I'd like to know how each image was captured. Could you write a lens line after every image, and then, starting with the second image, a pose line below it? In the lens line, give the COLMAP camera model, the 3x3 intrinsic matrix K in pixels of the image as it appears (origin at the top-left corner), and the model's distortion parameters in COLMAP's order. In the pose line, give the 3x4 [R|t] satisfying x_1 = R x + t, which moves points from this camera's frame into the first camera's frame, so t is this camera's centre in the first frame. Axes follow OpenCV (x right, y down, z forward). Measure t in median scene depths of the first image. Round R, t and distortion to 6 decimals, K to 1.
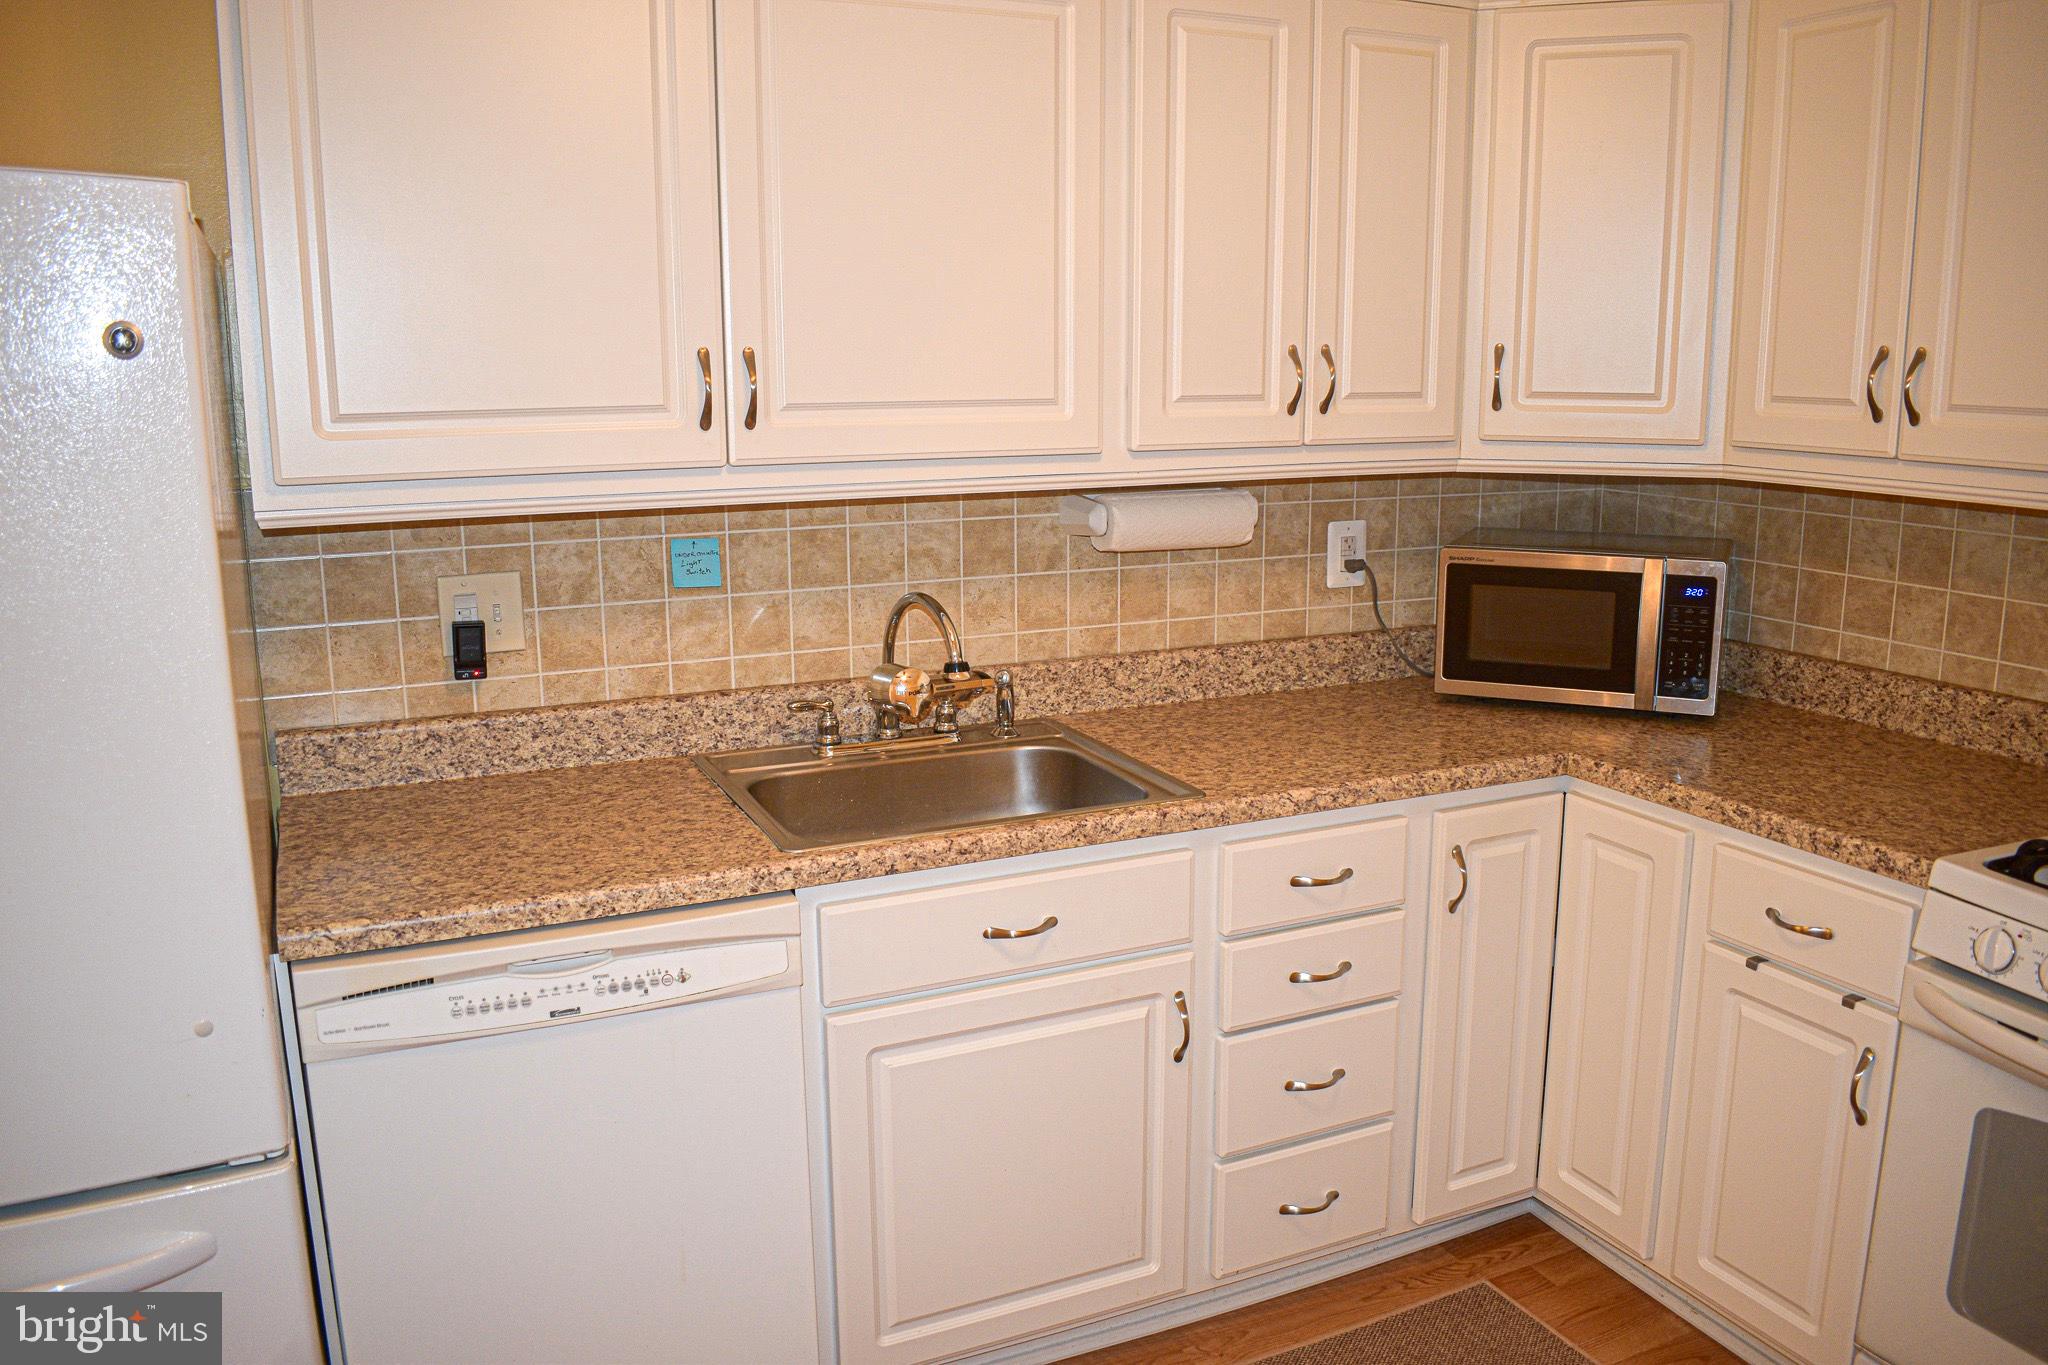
lens RADIAL K [[1598.6, 0, 1024.0], [0, 1598.6, 682.5], [0, 0, 1]] dist [-0.096340, 0.016460]
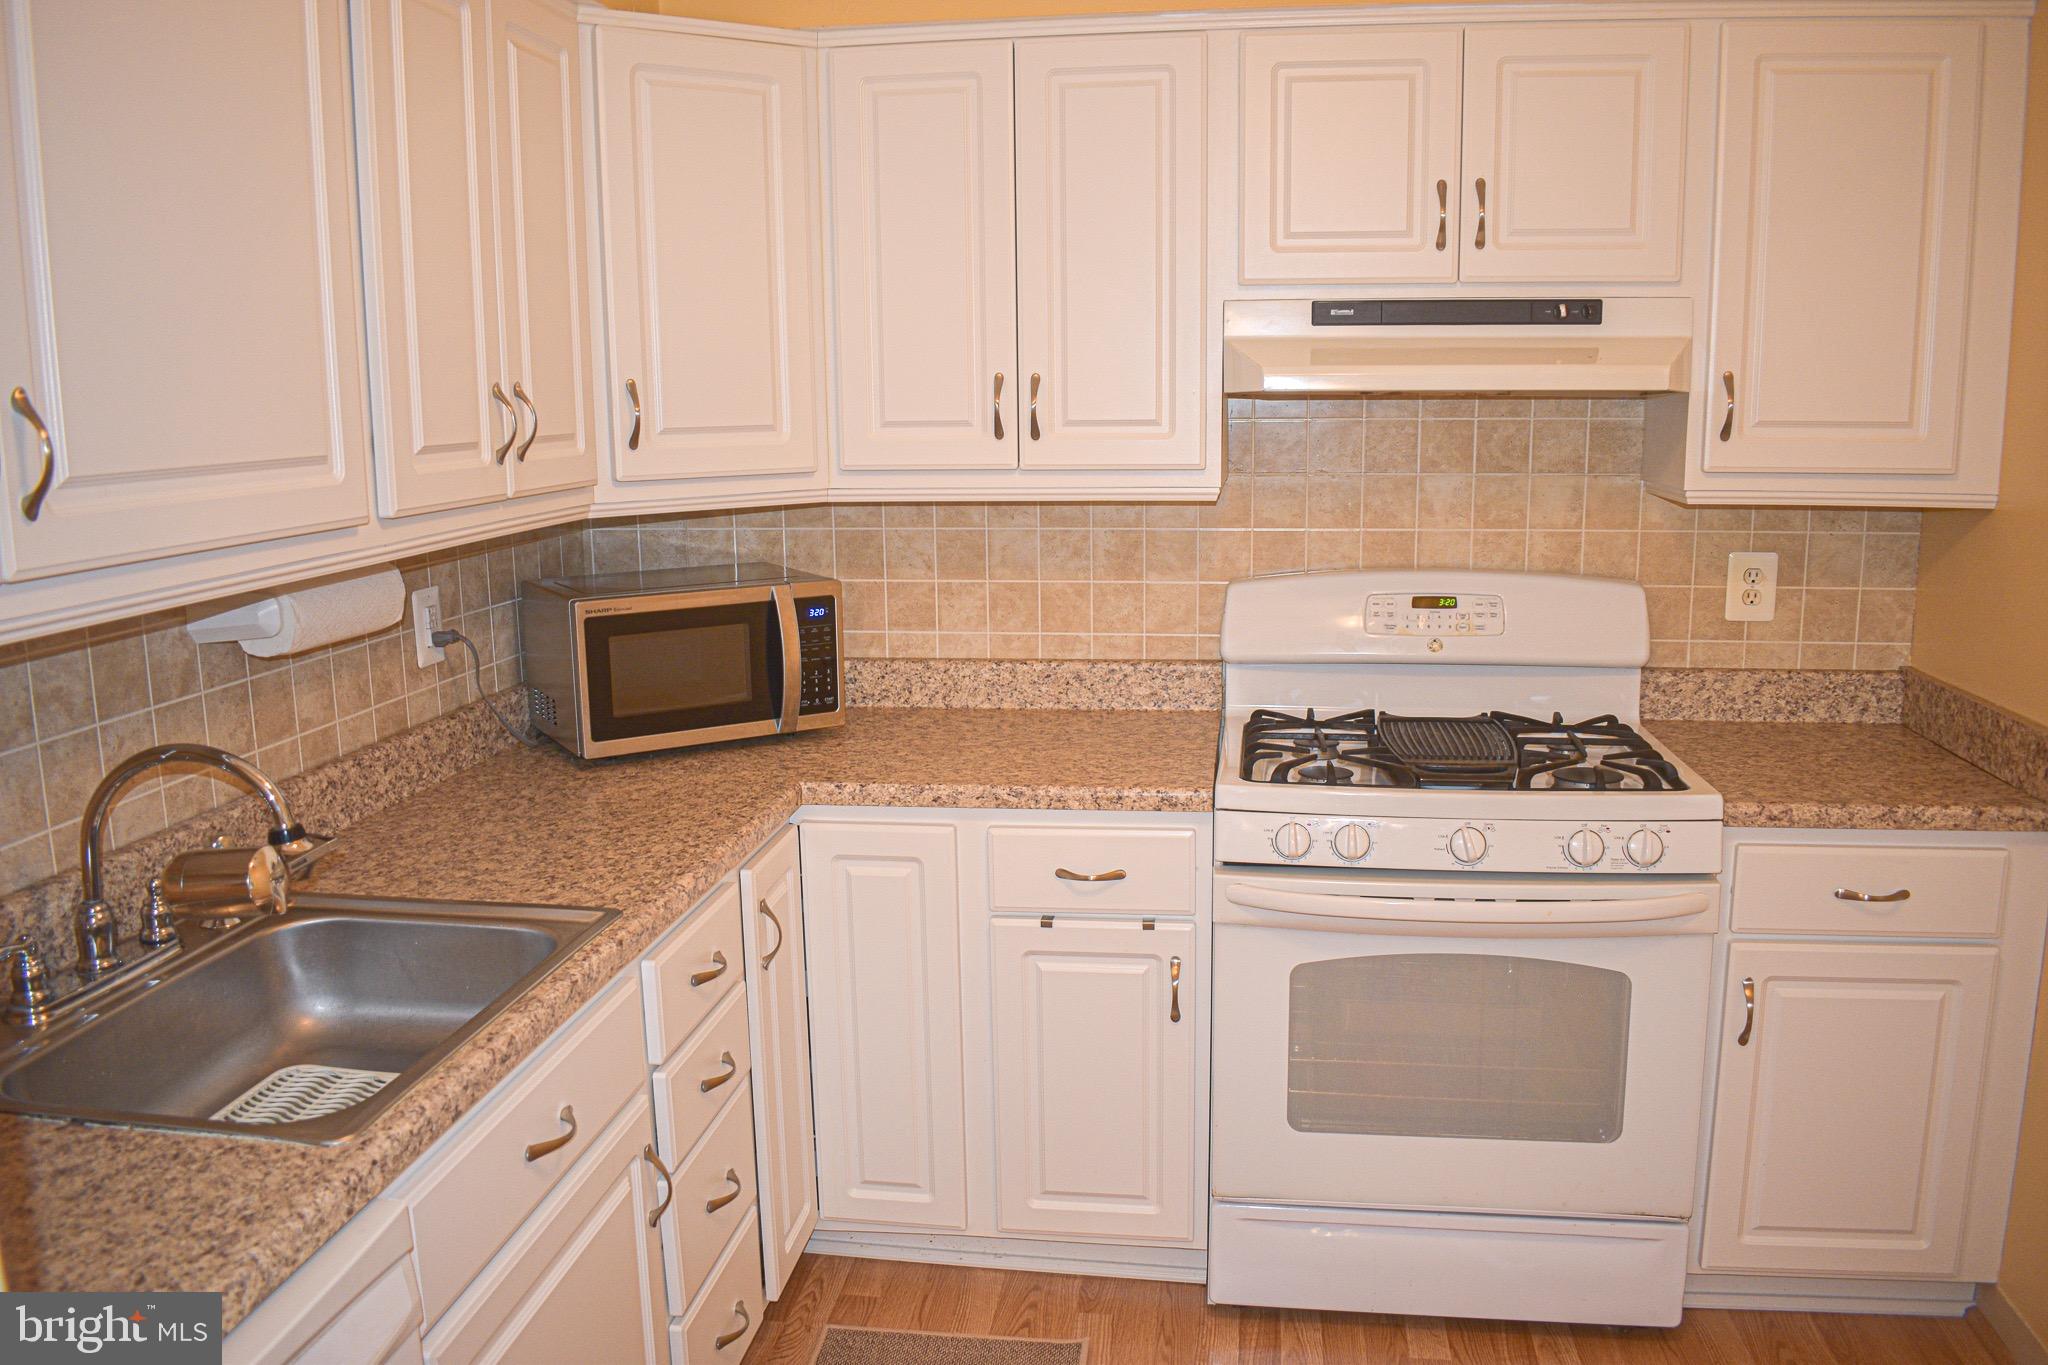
lens RADIAL K [[1598.6, 0, 1024.0], [0, 1598.6, 682.5], [0, 0, 1]] dist [-0.096340, 0.016460]
pose [[0.542614, -0.154180, 0.825711, -0.407347], [0.179858, 0.981537, 0.065083, -0.058955], [-0.820501, 0.113196, 0.560326, 0.312088]]
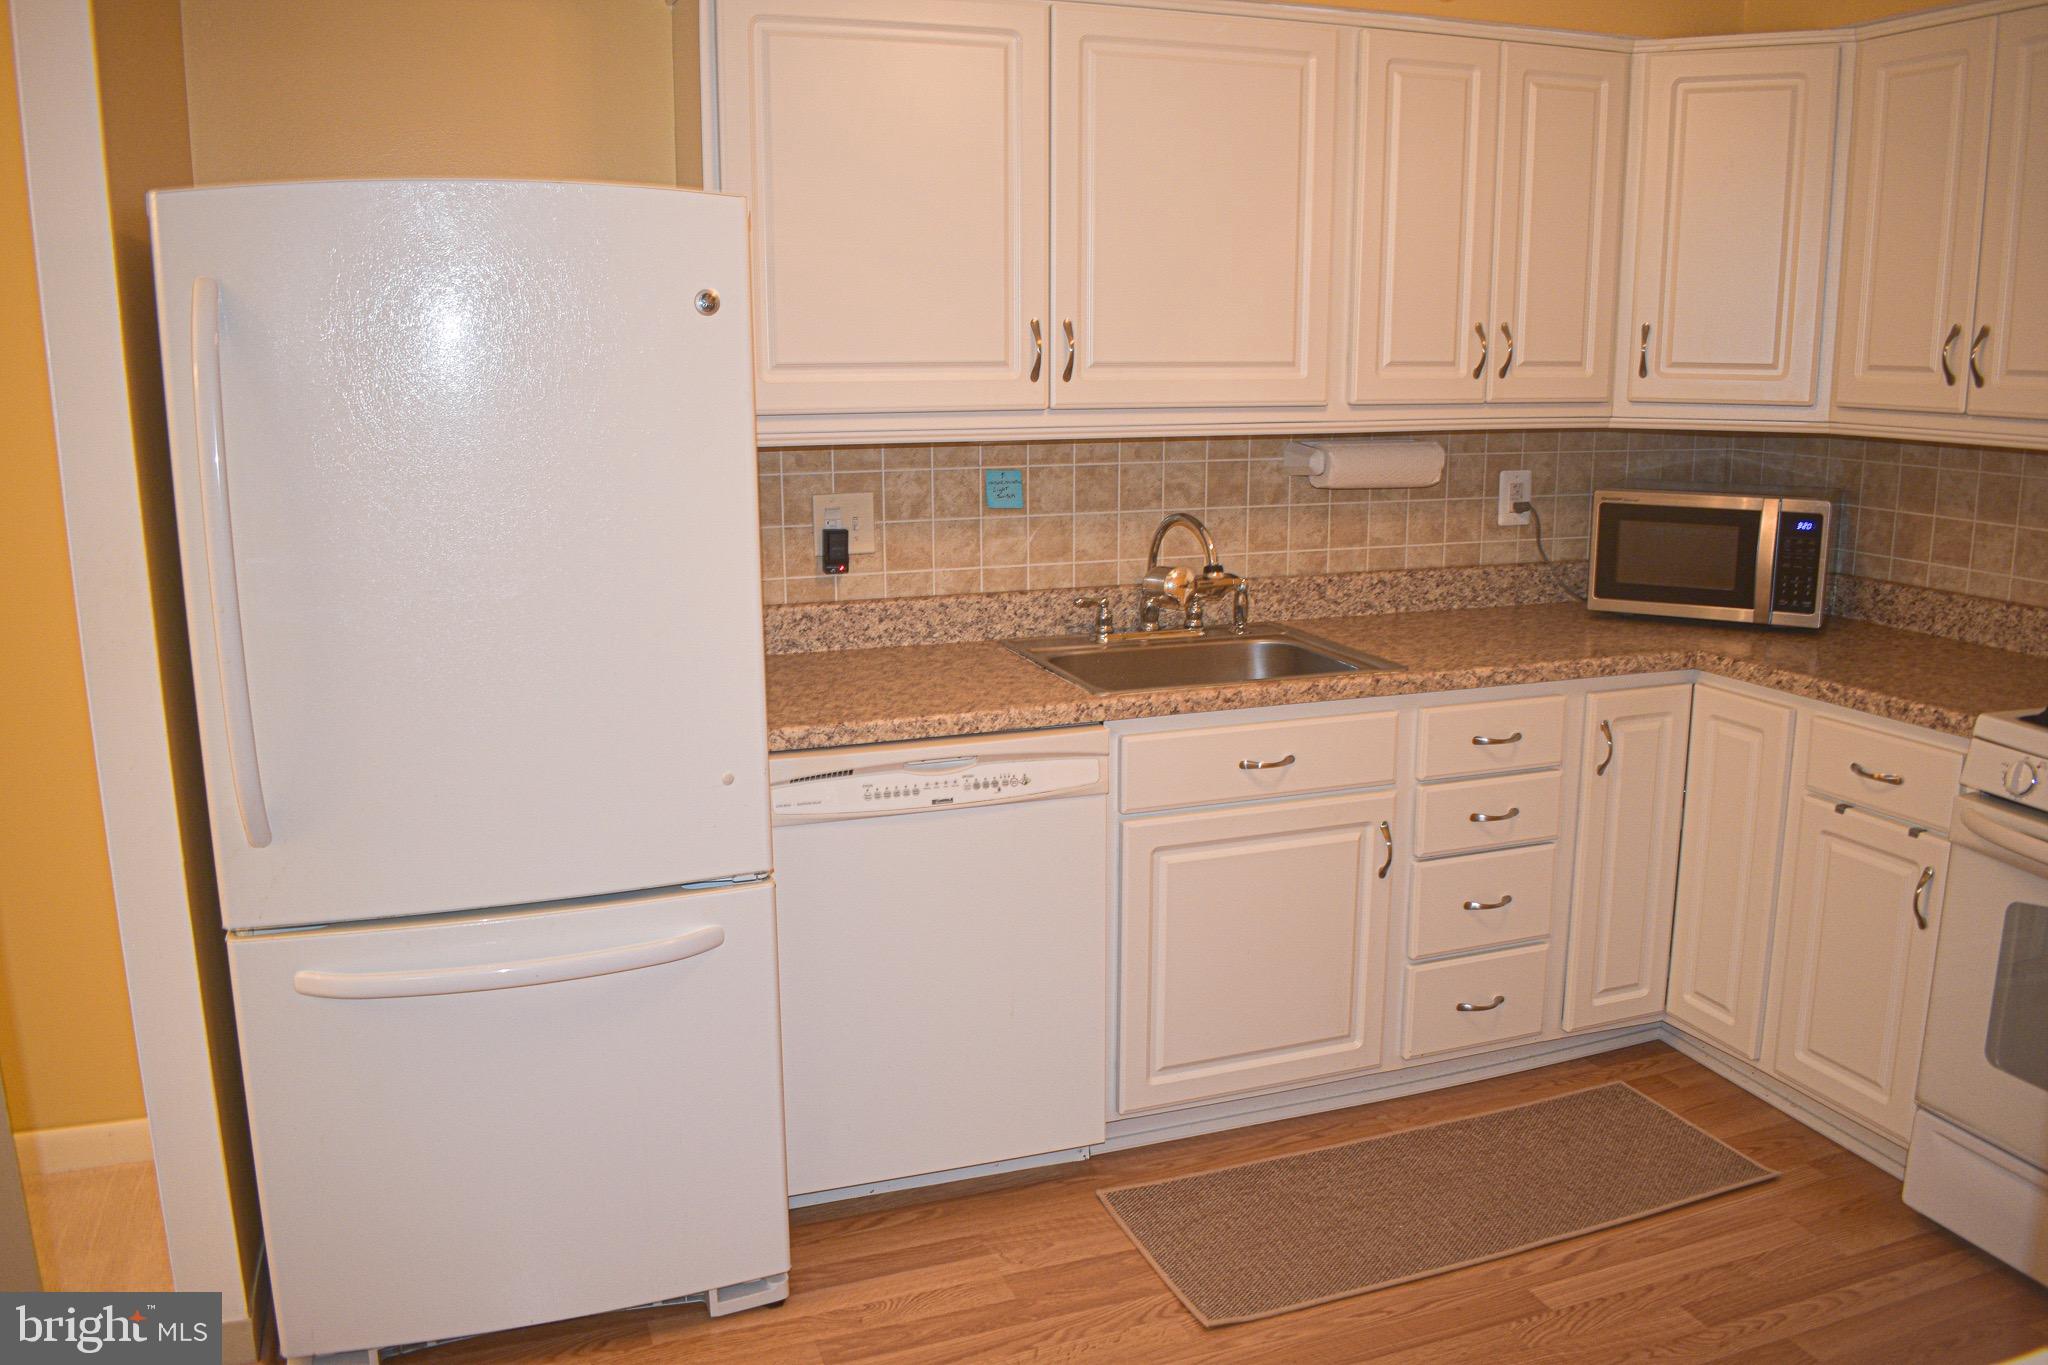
lens RADIAL K [[1598.6, 0, 1024.0], [0, 1598.6, 682.5], [0, 0, 1]] dist [-0.096340, 0.016460]
pose [[0.996375, 0.019562, -0.082786, -0.081521], [-0.019212, 0.999803, 0.005031, 0.074000], [0.082868, -0.003422, 0.996555, -0.280213]]
